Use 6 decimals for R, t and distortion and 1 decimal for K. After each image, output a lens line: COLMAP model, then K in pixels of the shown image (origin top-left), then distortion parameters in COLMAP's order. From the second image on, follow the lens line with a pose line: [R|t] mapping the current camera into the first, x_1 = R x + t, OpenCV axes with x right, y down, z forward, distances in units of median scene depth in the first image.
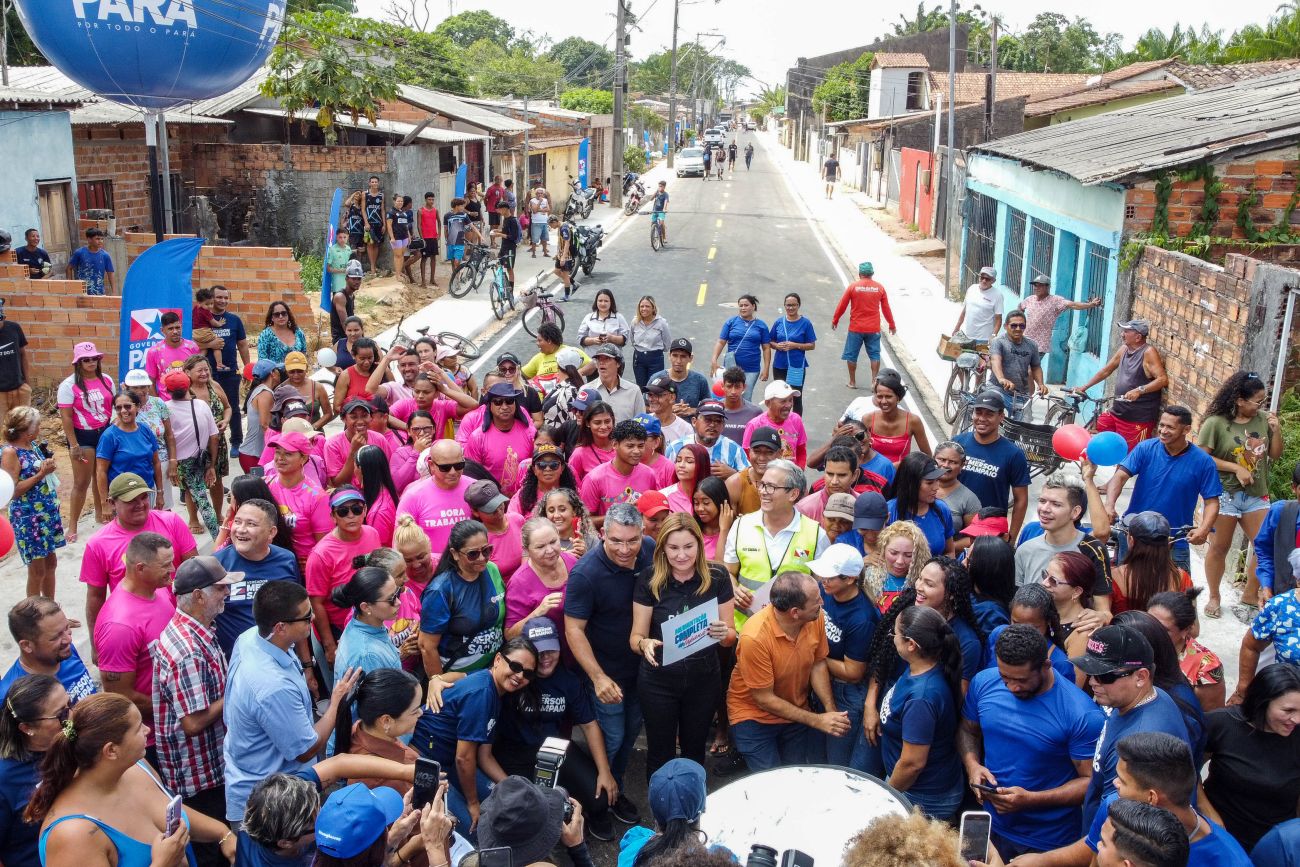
lens RADIAL K [[1172.4, 0, 594.5], [0, 1172.4, 430.4], [0, 0, 1]] dist [-0.002195, -0.003418]
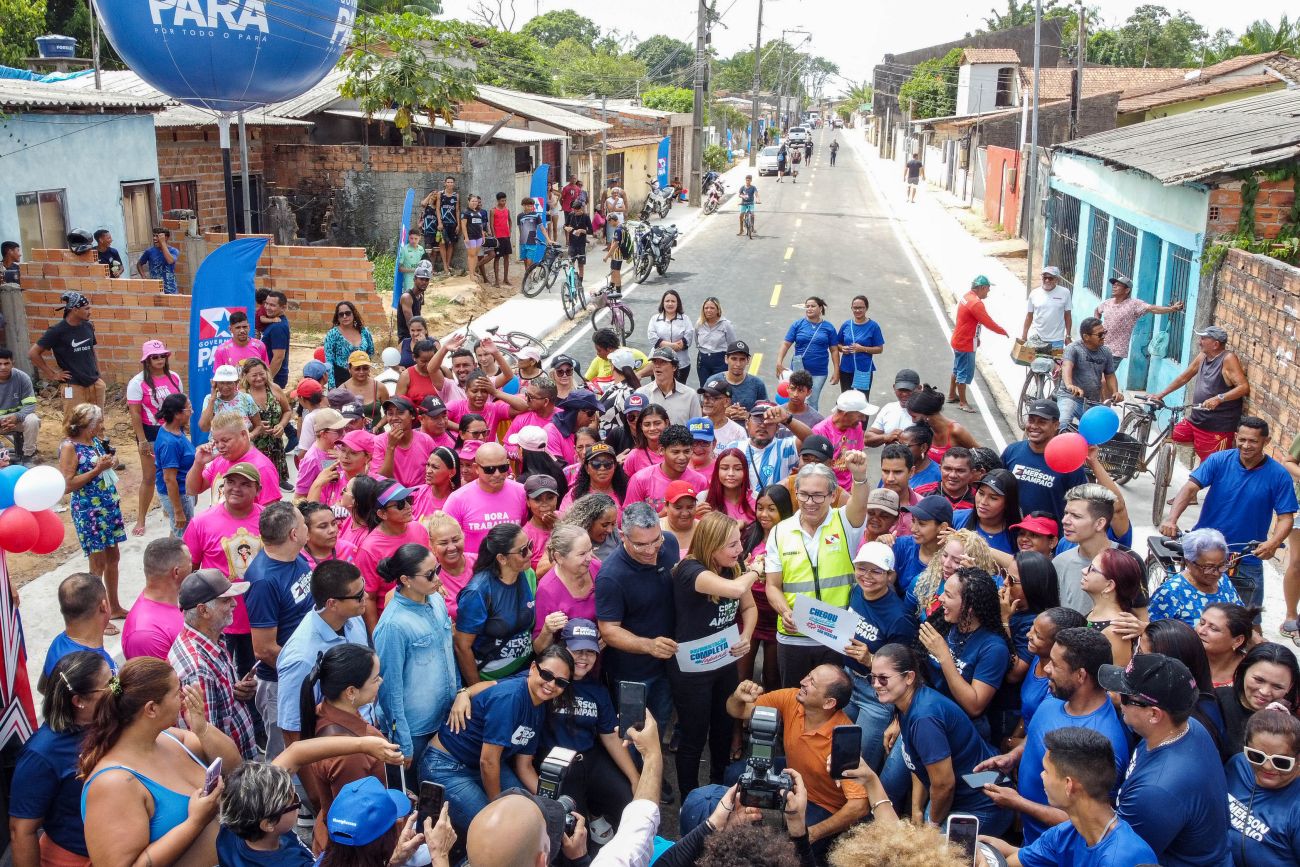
lens RADIAL K [[1172.4, 0, 594.5], [0, 1172.4, 430.4], [0, 0, 1]] dist [-0.002195, -0.003418]
pose [[0.997507, 0.012813, -0.069387, 0.009495], [-0.012729, 0.999918, 0.001659, -0.001456], [0.069403, -0.000772, 0.997588, 0.001430]]
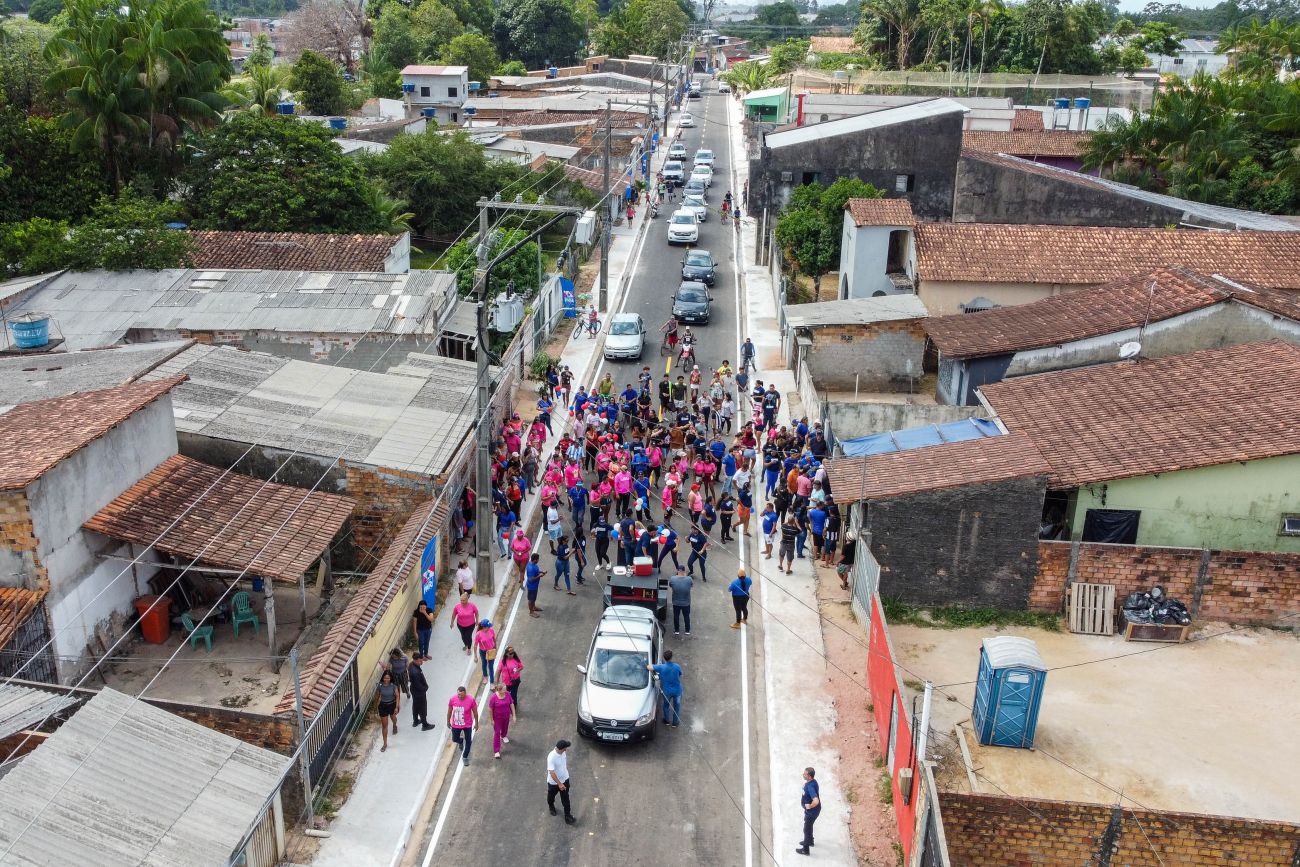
lens RADIAL K [[1172.4, 0, 594.5], [0, 1172.4, 430.4], [0, 0, 1]] dist [-0.002195, -0.003418]
pose [[0.999865, -0.003289, 0.016090, 0.146511], [0.001904, 0.996346, 0.085385, -0.690236], [-0.016312, -0.085343, 0.996218, 0.536673]]
